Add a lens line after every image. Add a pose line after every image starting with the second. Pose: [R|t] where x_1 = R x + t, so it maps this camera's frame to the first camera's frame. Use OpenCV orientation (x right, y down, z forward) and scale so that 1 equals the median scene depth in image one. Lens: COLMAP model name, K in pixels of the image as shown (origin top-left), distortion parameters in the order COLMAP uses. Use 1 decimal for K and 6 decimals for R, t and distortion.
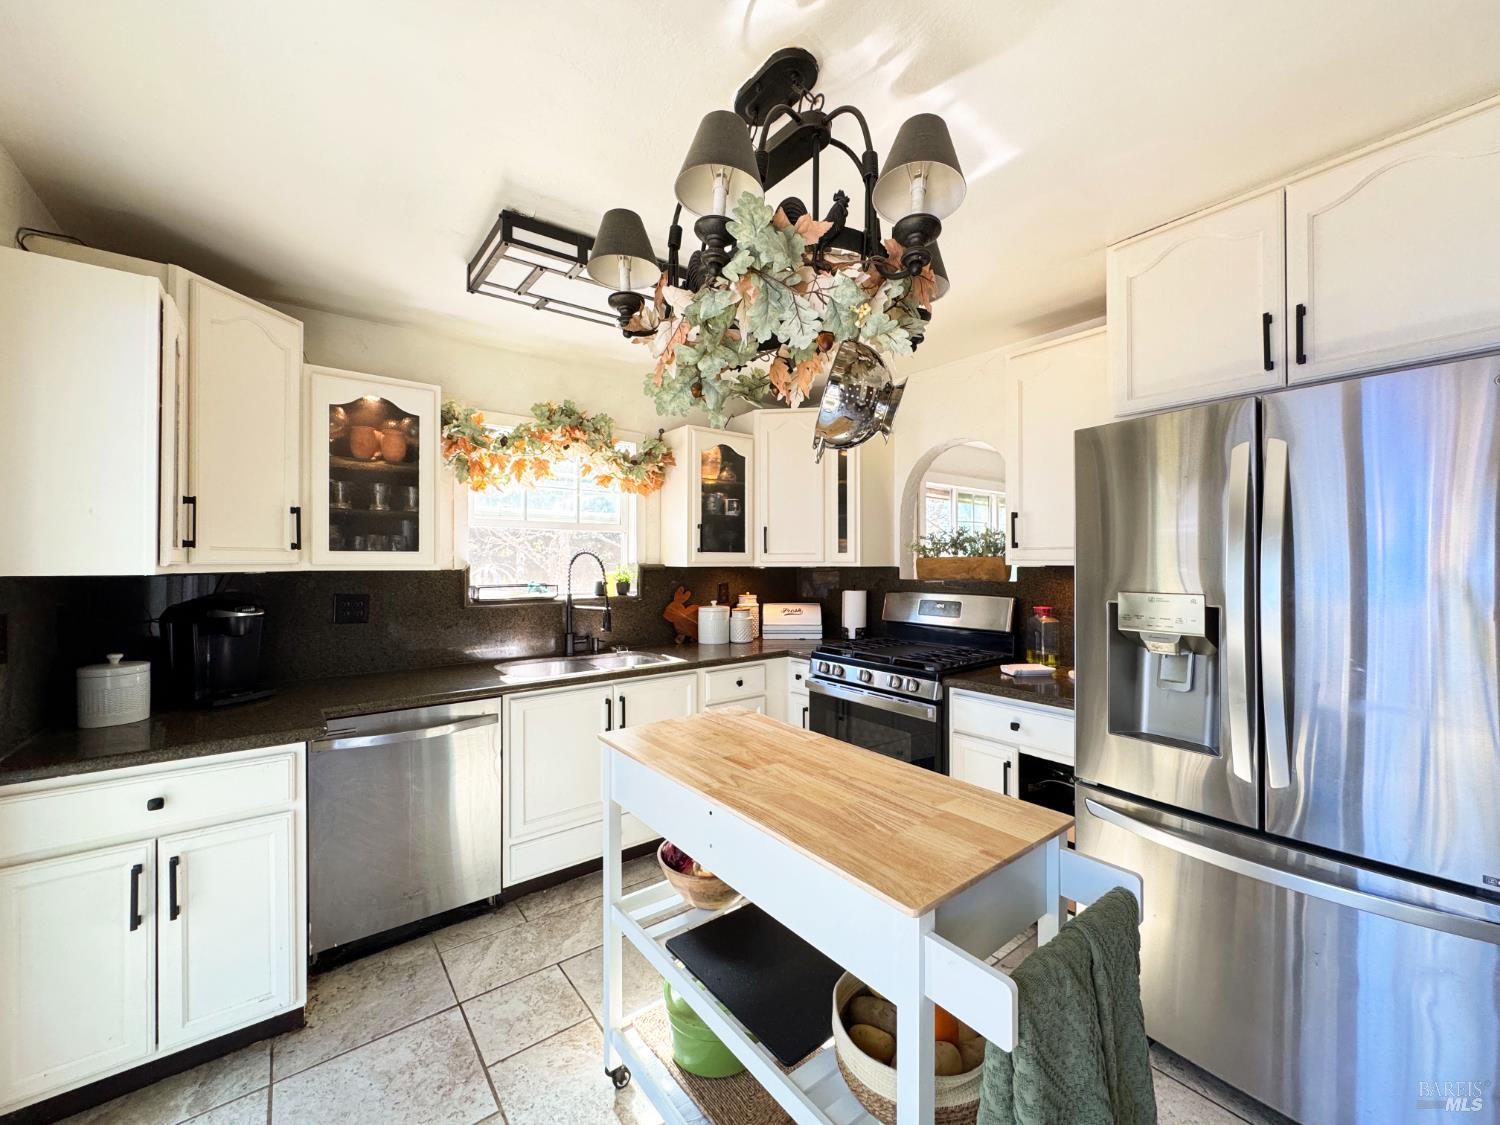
lens RADIAL K [[599.2, 0, 761.7], [0, 599.2, 561.9], [0, 0, 1]] dist [-0.002442, 0.000534]
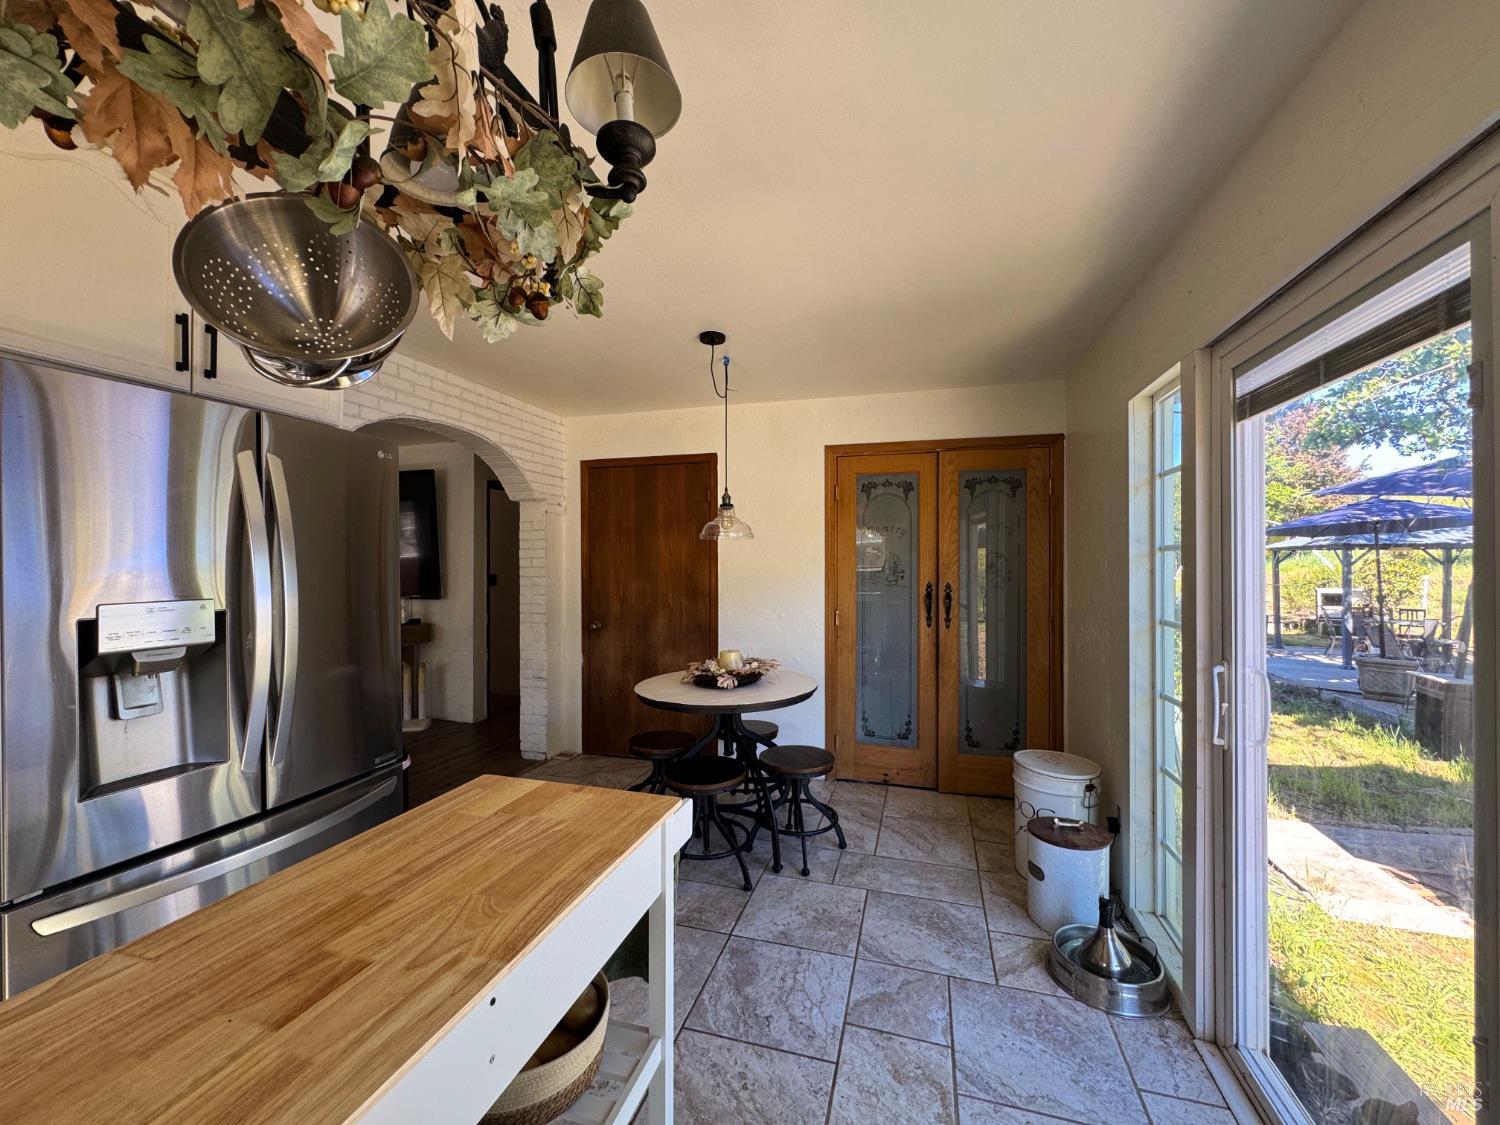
lens RADIAL K [[599.2, 0, 752.0], [0, 599.2, 563.2], [0, 0, 1]] dist [-0.002442, 0.000534]
pose [[-0.568795, 0.000717, 0.822479, -0.475480], [0.006483, 0.999972, 0.003611, 0.002805], [-0.822454, 0.007386, -0.568784, 0.770844]]
